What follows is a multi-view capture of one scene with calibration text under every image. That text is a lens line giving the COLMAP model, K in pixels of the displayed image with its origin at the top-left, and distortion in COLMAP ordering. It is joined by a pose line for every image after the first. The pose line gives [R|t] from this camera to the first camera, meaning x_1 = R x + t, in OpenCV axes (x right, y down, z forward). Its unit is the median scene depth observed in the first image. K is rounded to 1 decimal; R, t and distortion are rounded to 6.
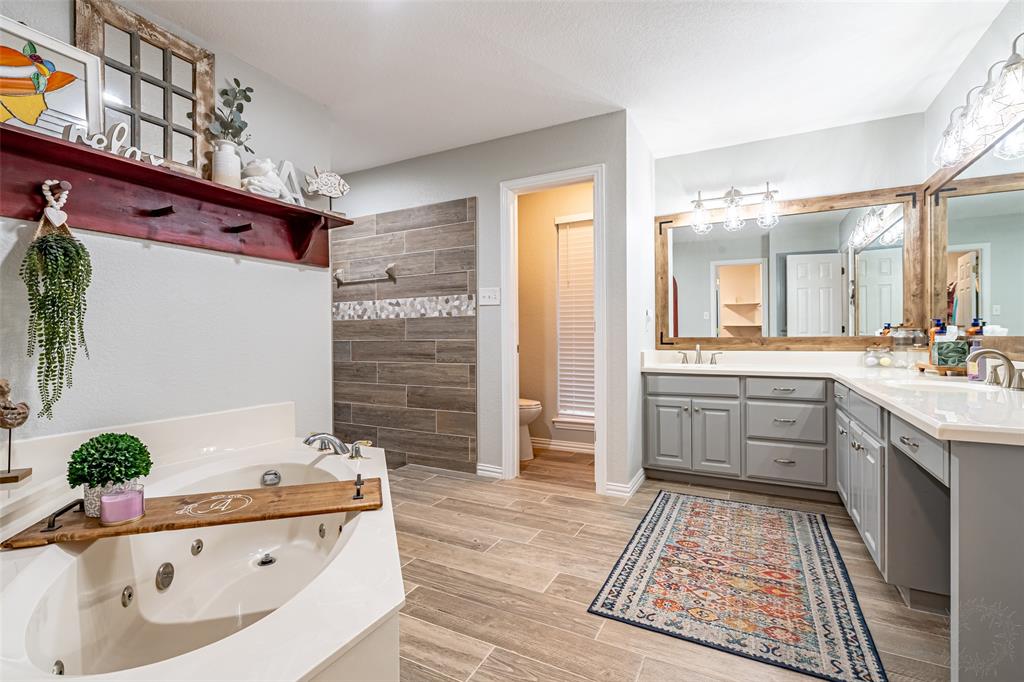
lens RADIAL K [[463.5, 0, 512.2], [0, 463.5, 340.5], [0, 0, 1]] dist [-0.009131, 0.003186]
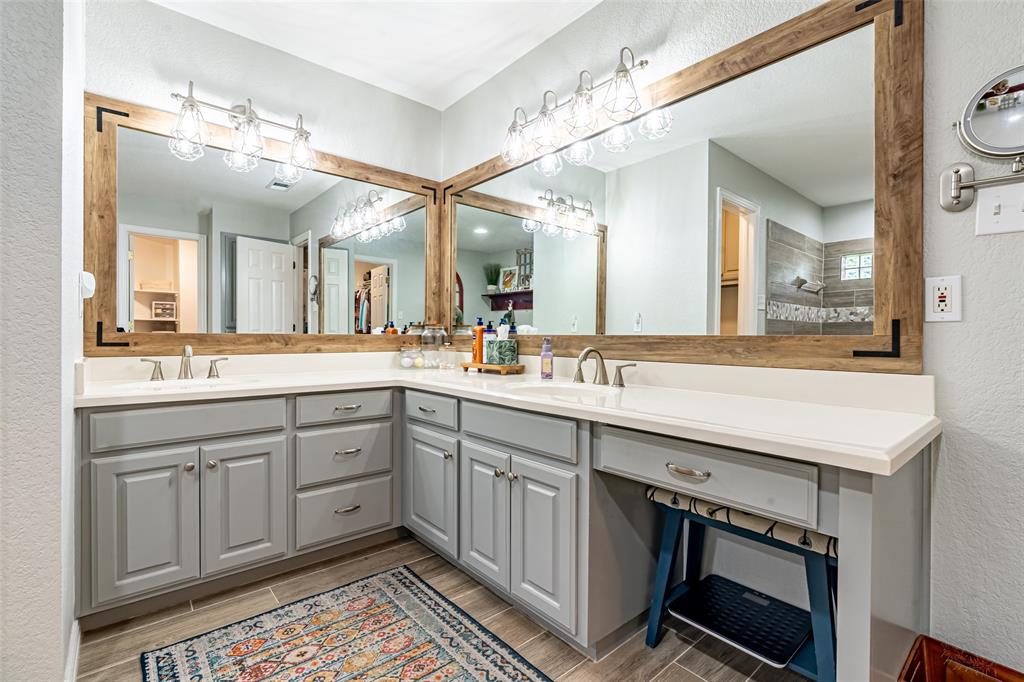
lens RADIAL K [[463.5, 0, 520.3], [0, 463.5, 337.3], [0, 0, 1]] dist [-0.009131, 0.003186]
pose [[0.364790, 0.005551, 0.931073, 0.021501], [-0.001201, 0.999984, -0.005492, 0.001111], [-0.931089, 0.000885, 0.364791, 0.473138]]
